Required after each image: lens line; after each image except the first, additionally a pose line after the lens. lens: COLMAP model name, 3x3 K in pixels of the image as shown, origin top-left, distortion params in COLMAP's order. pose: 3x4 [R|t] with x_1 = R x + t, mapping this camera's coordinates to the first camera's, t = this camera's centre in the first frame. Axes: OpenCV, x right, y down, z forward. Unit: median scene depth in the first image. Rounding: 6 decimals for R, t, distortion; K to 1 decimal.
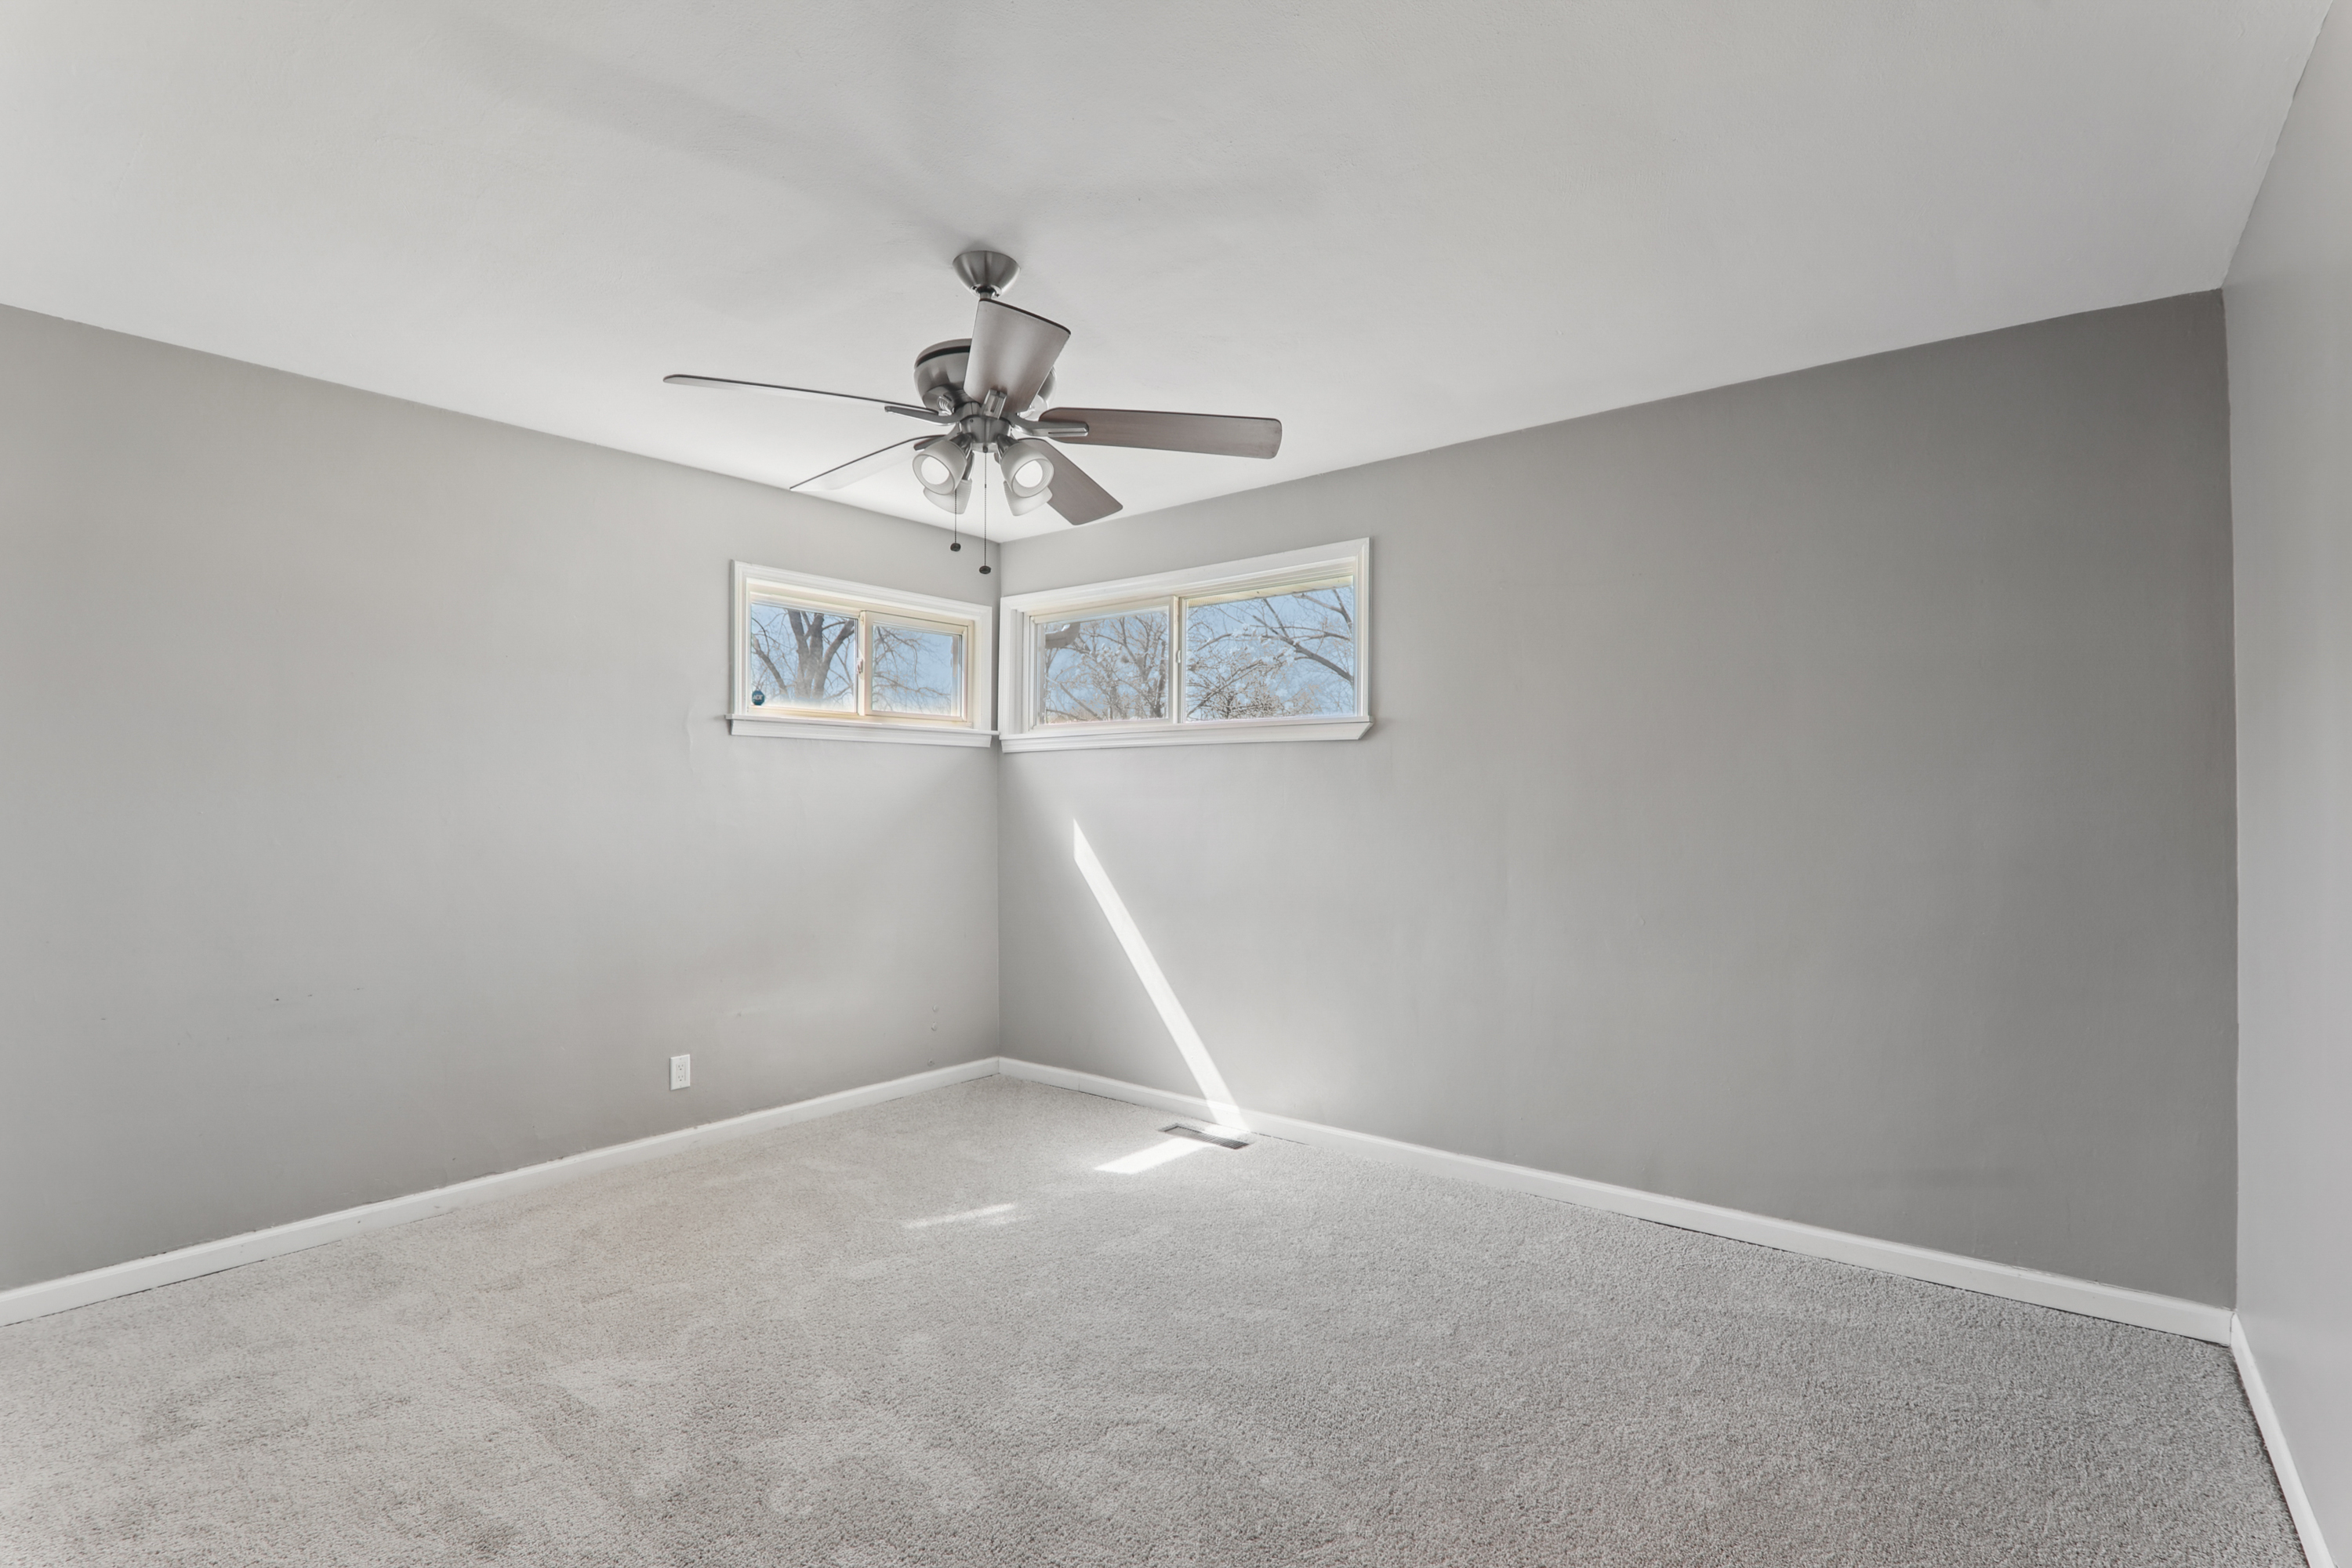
lens RADIAL K [[1085.1, 0, 1176.0], [0, 1085.1, 784.0], [0, 0, 1]] dist [-0.000212, -0.000013]
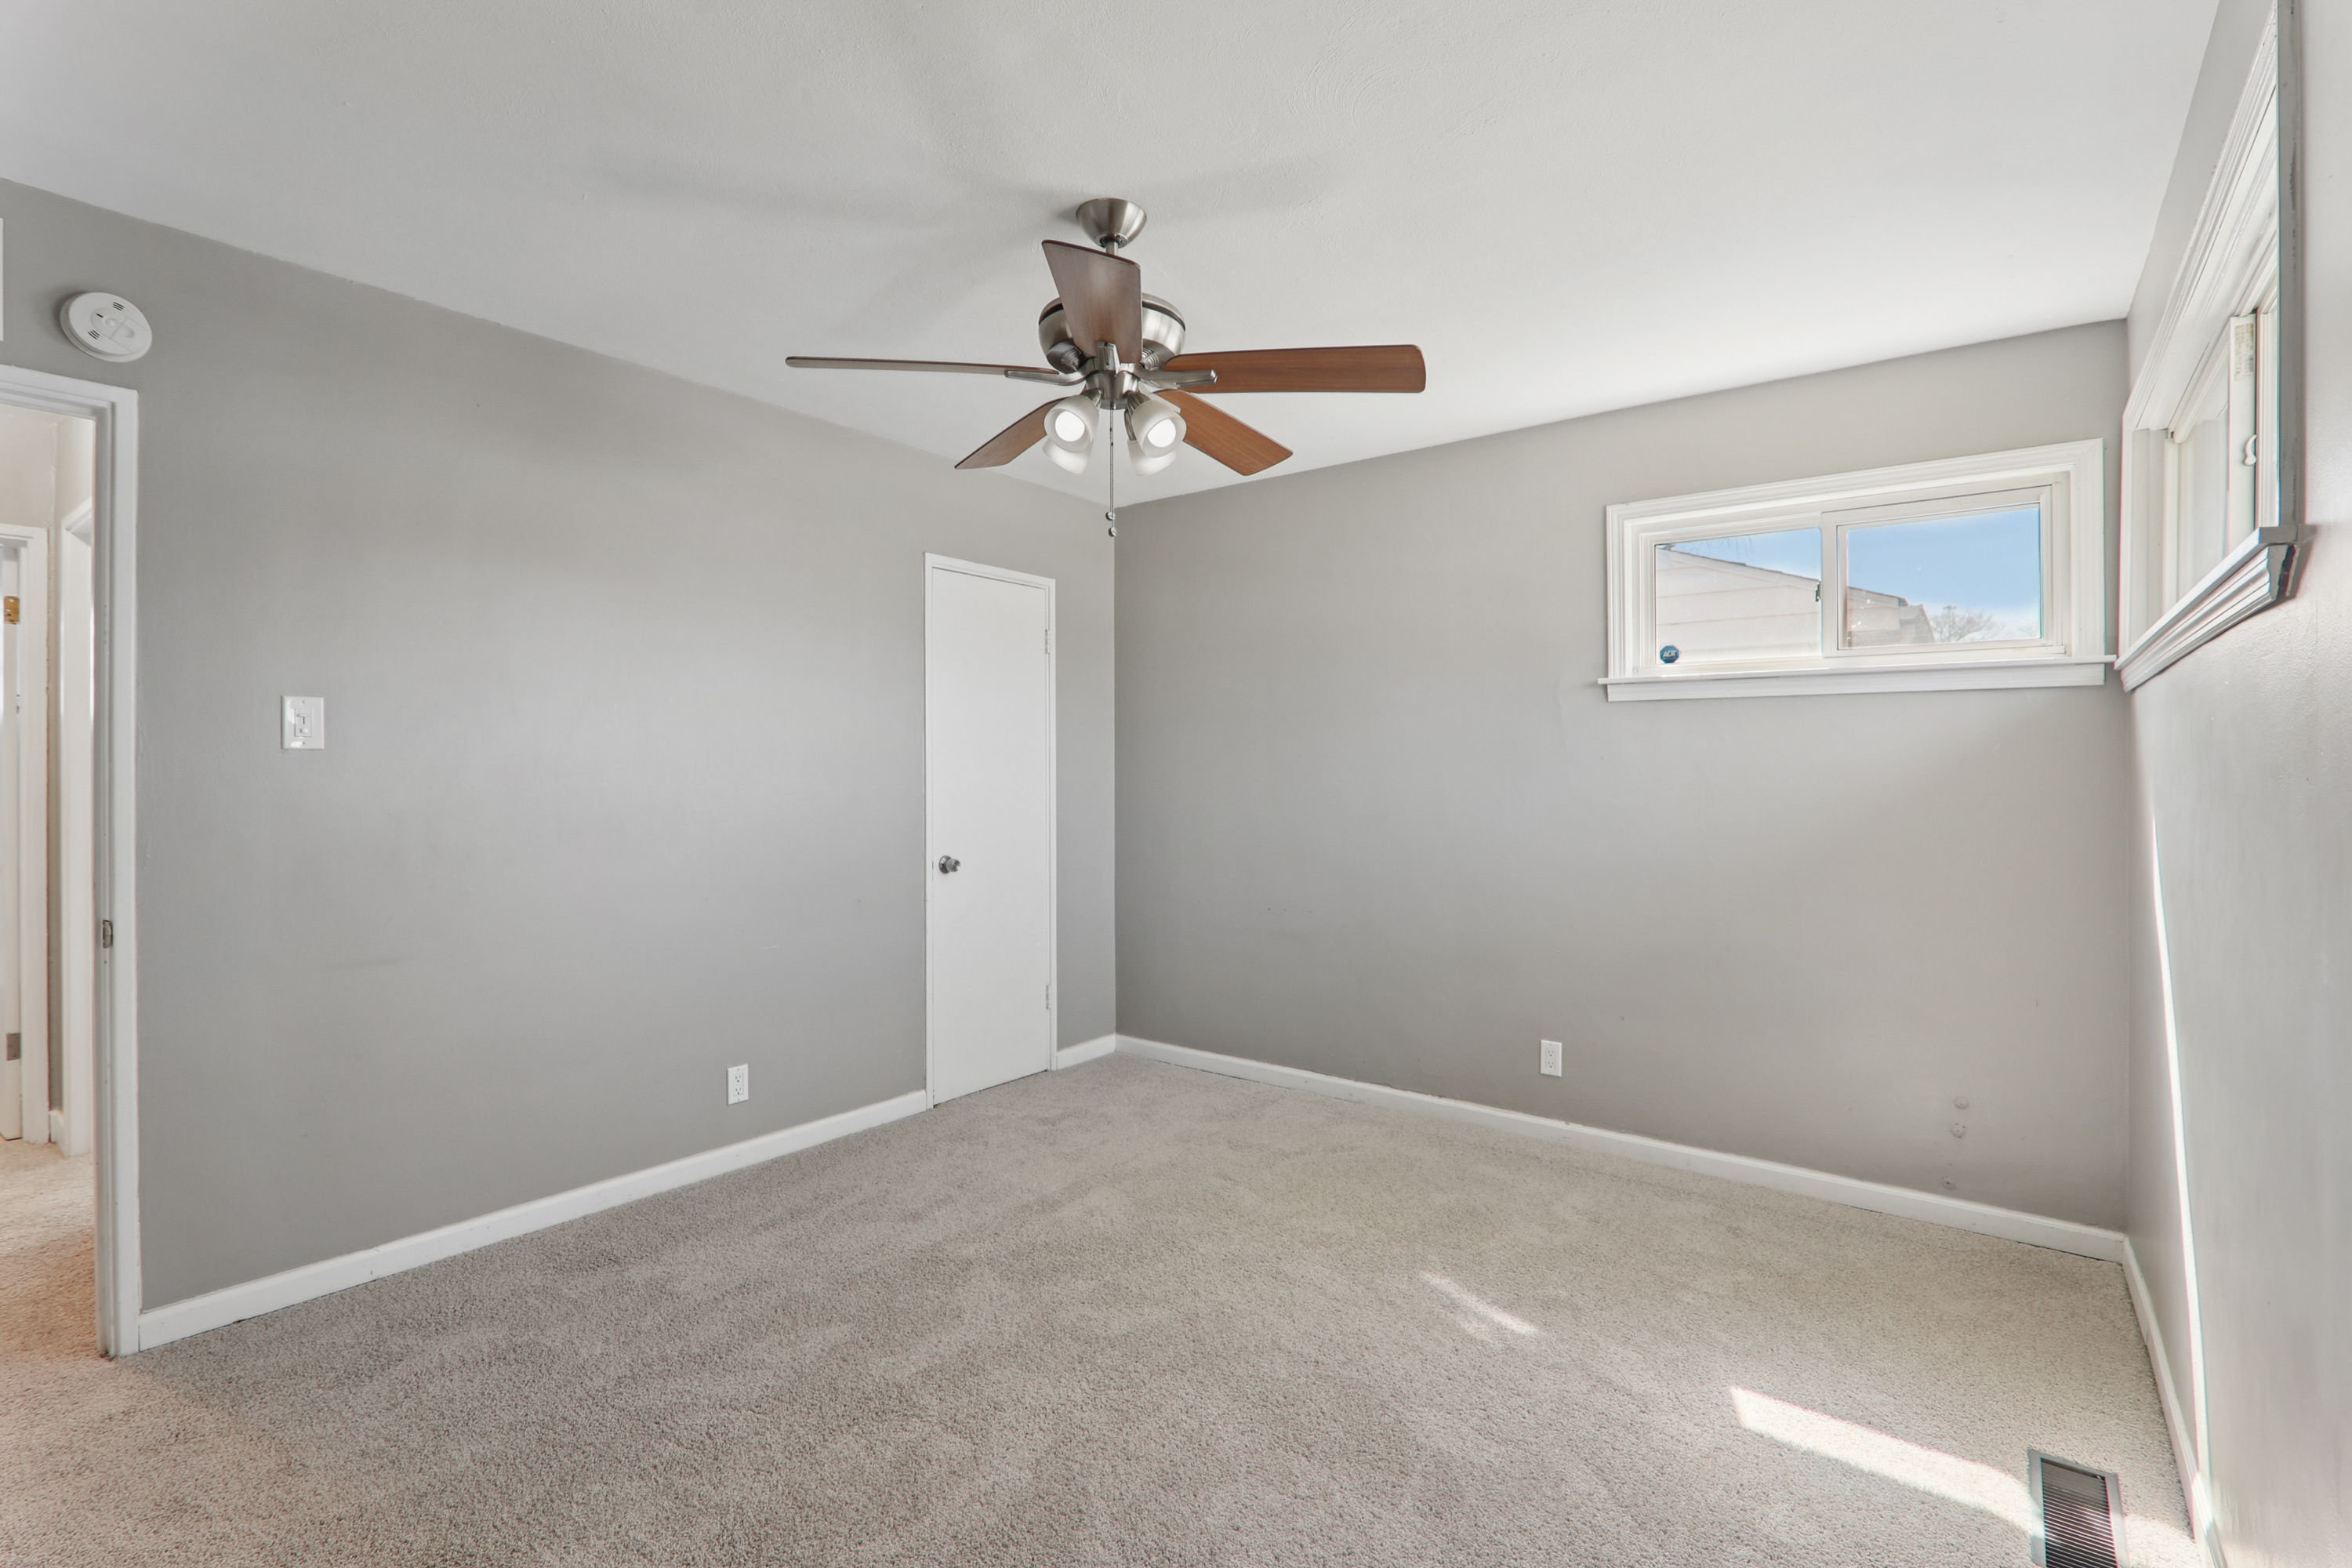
lens RADIAL K [[1082.9, 0, 1167.8], [0, 1082.9, 776.6], [0, 0, 1]] dist [-0.014134, -0.000073]
pose [[0.025650, 0.004123, -0.999662, 0.539737], [0.011780, 0.999921, 0.004426, 0.008859], [0.999602, -0.011889, 0.025599, 0.708531]]
